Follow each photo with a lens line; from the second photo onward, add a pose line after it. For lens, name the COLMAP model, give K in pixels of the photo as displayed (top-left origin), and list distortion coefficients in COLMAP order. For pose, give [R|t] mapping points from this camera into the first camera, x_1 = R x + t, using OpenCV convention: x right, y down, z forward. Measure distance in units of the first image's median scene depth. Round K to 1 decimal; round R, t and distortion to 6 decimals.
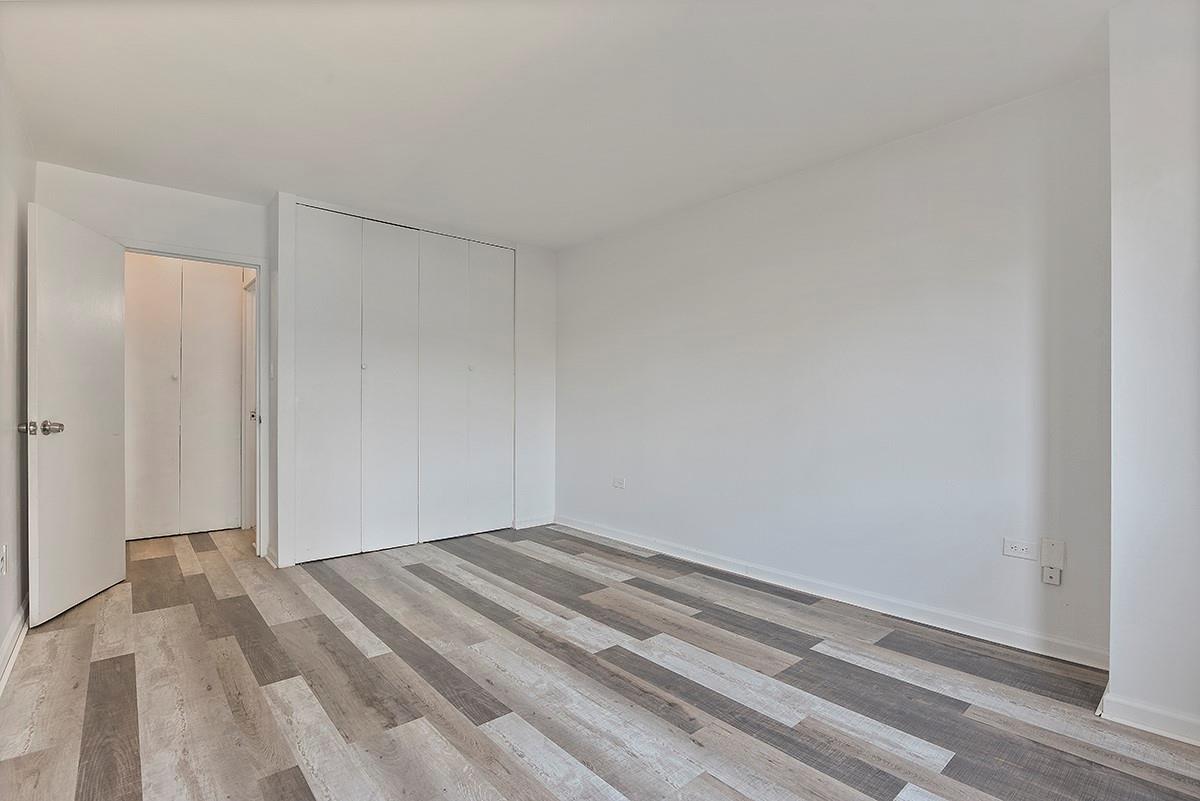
lens RADIAL K [[553.9, 0, 599.9], [0, 553.9, 406.0], [0, 0, 1]] dist [-0.014980, -0.000647]
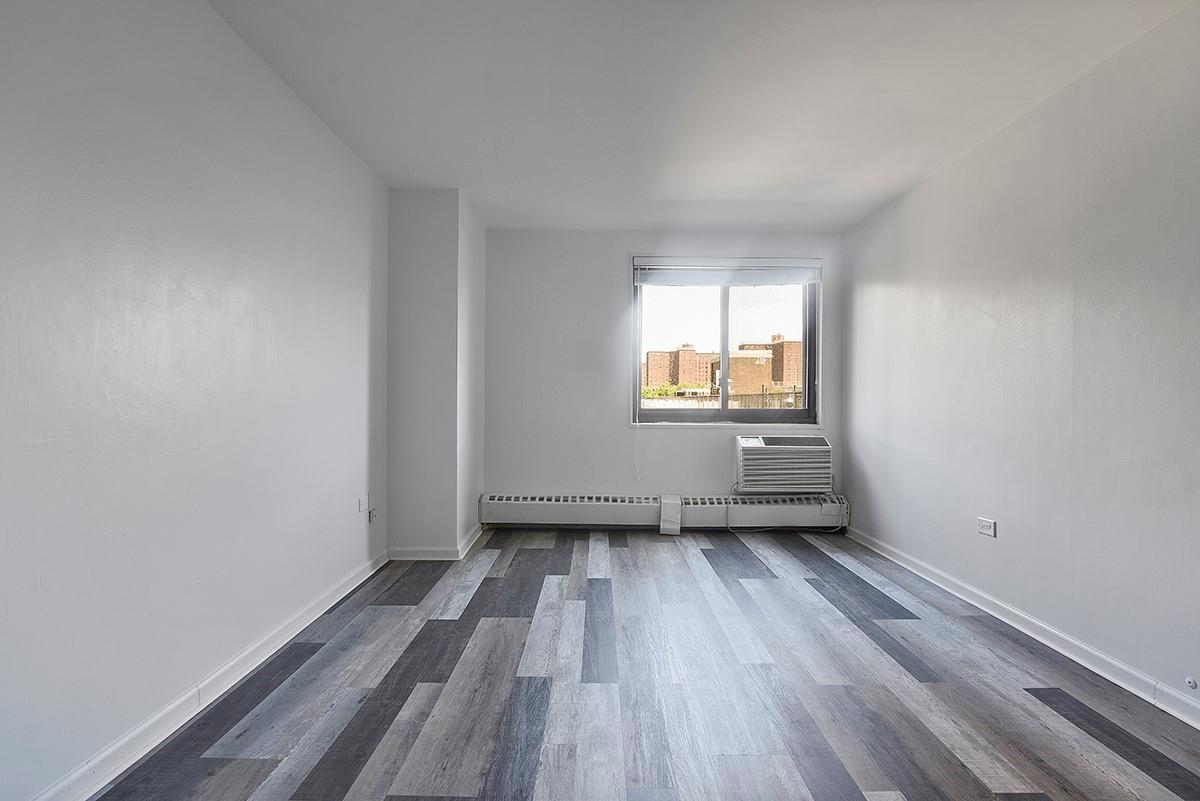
lens RADIAL K [[553.9, 0, 600.9], [0, 553.9, 398.5], [0, 0, 1]] dist [-0.014980, -0.000647]
pose [[-0.757658, -0.009218, 0.652587, -0.521457], [-0.010692, 0.999941, 0.001710, -0.003463], [-0.652565, -0.005682, -0.757712, 1.573773]]
